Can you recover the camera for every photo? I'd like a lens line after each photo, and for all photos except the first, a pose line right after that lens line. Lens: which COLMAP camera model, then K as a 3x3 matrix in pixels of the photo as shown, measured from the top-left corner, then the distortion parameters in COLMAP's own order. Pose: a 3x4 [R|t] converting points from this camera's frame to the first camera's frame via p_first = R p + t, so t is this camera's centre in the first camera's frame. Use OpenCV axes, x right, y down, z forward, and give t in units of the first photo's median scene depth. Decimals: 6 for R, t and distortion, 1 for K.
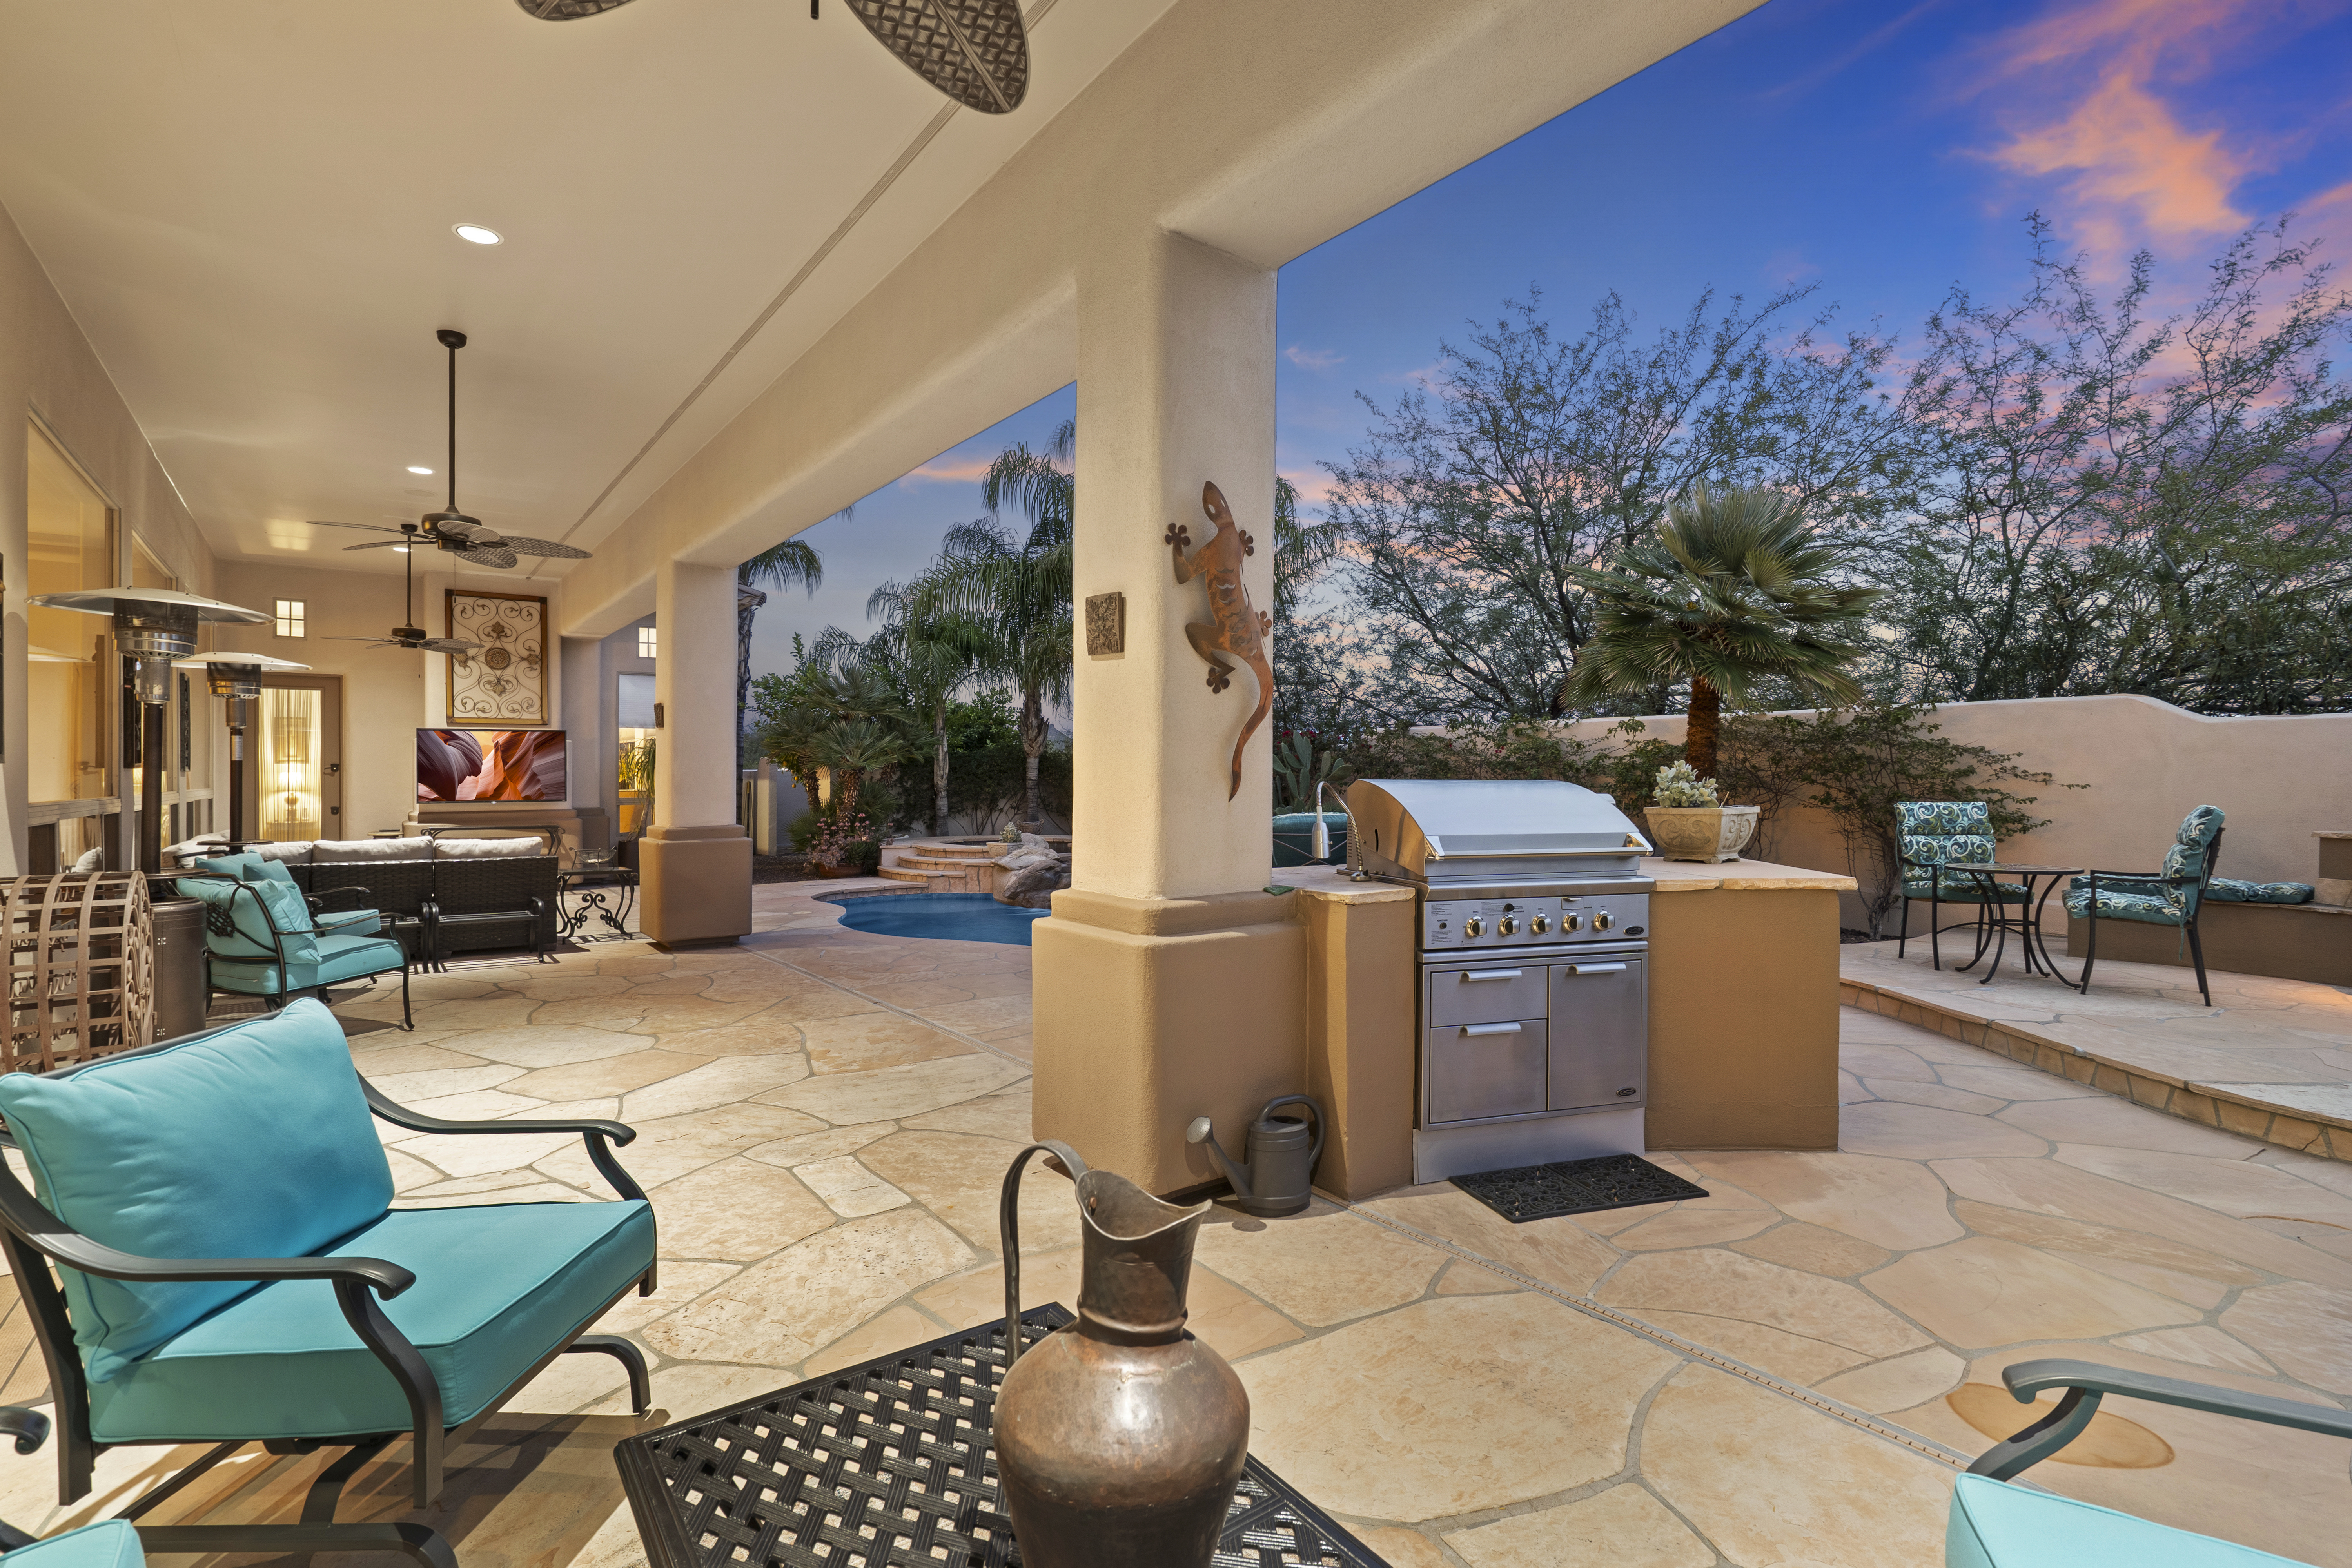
lens RADIAL K [[1071.7, 0, 1122.3], [0, 1071.7, 813.0], [0, 0, 1]] dist [-0.001487, 0.000978]
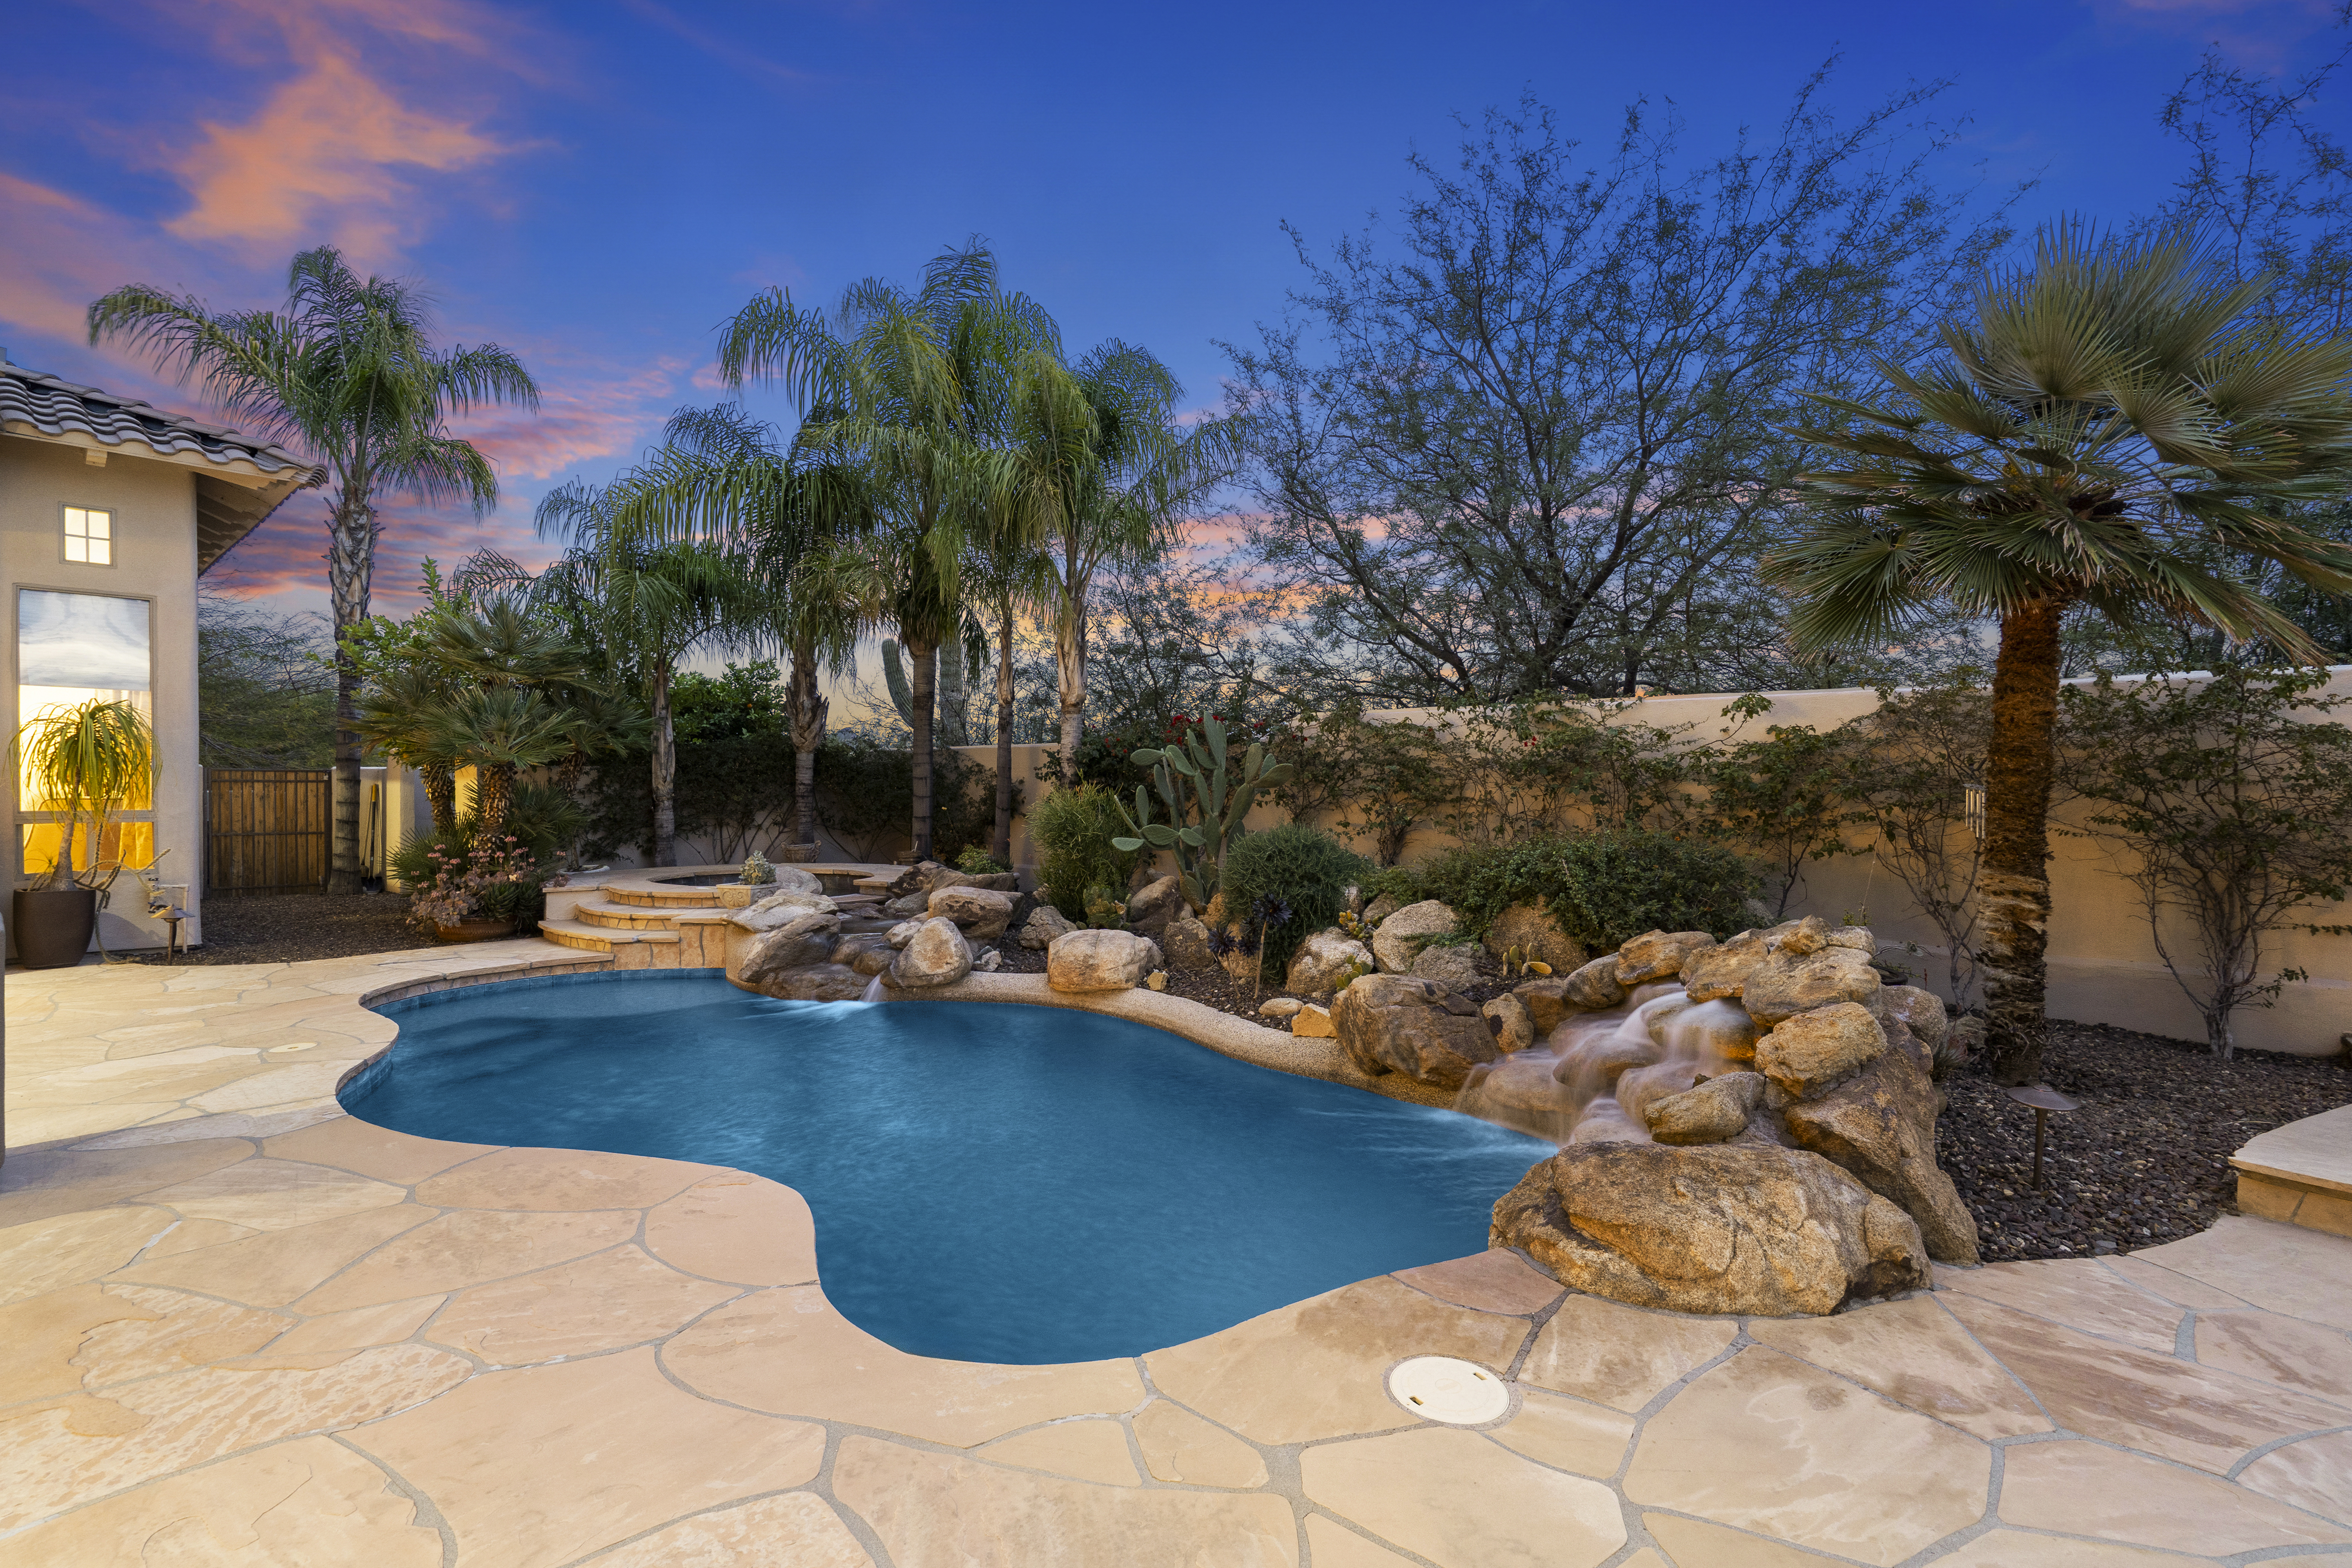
lens RADIAL K [[1071.7, 0, 1129.2], [0, 1071.7, 831.0], [0, 0, 1]] dist [-0.001487, 0.000978]
pose [[0.982018, -0.002234, 0.188776, -0.014038], [0.000090, 0.999935, 0.011366, -0.016206], [-0.188789, -0.011145, 0.981954, 0.531308]]
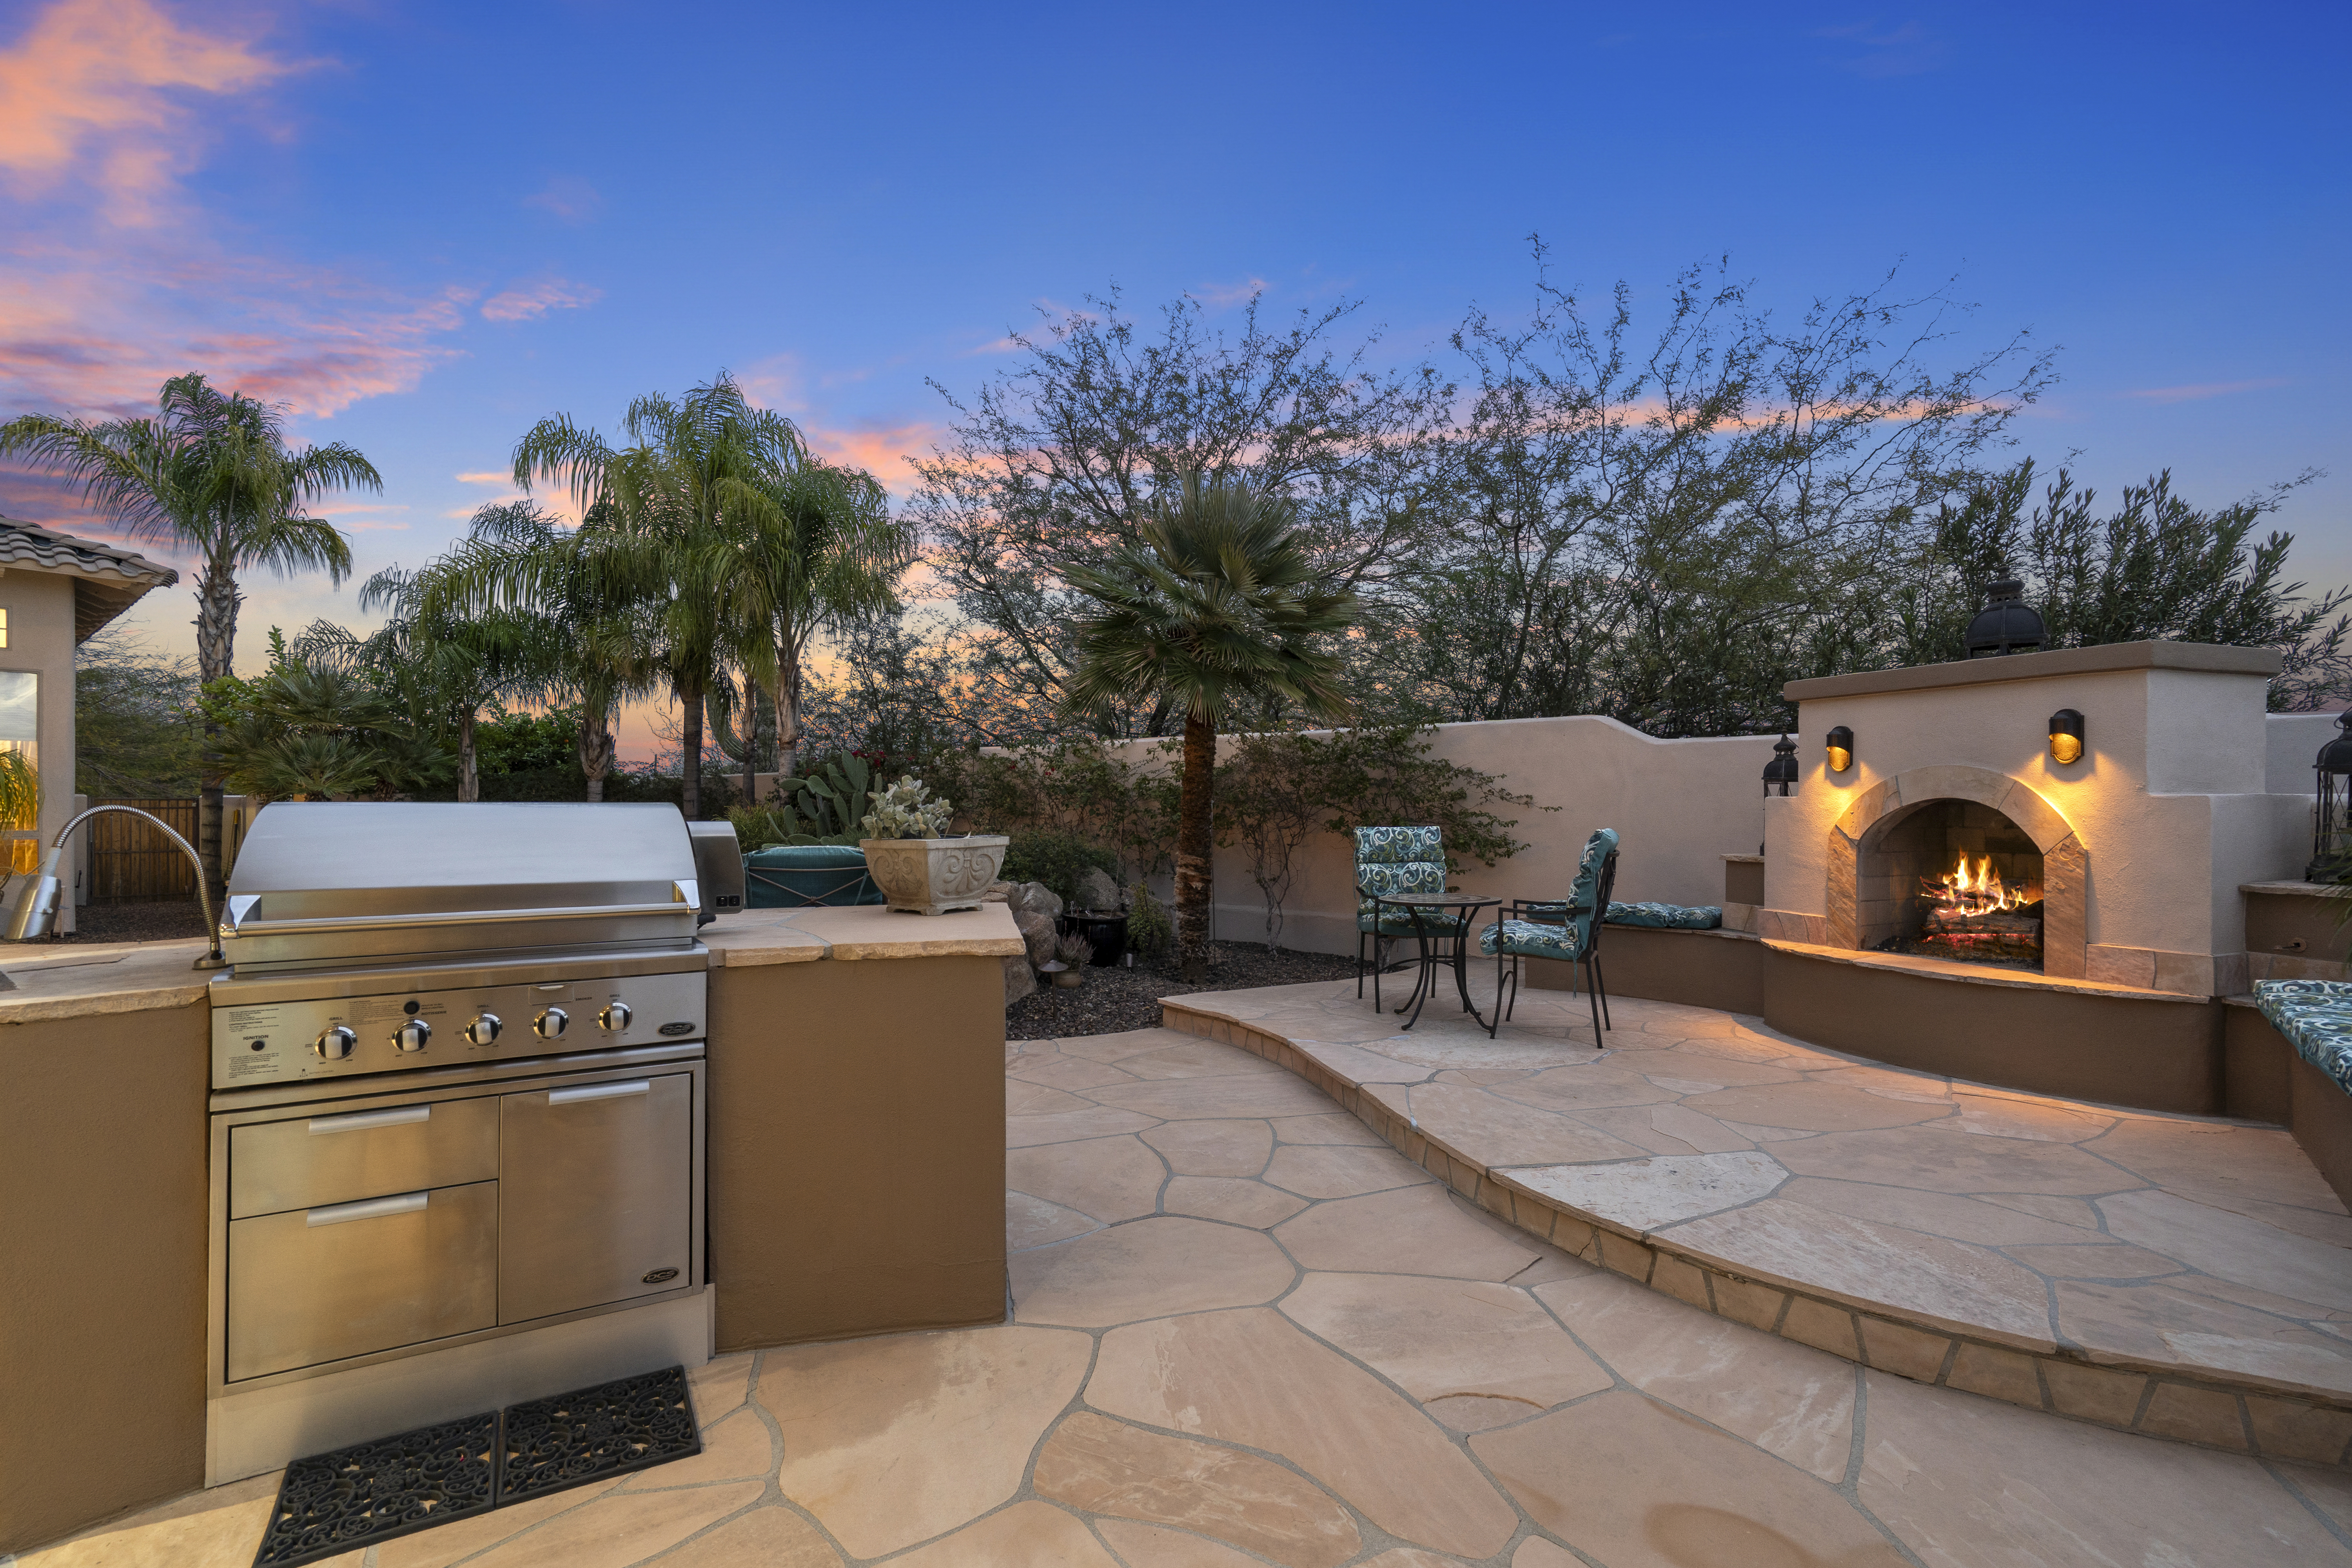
lens RADIAL K [[1071.7, 0, 1112.5], [0, 1071.7, 831.7], [0, 0, 1]] dist [-0.001487, 0.000978]
pose [[0.974300, -0.008899, 0.225080, 0.254956], [0.010497, 0.999927, -0.005904, -0.002214], [-0.225011, 0.008115, 0.974322, 0.126876]]
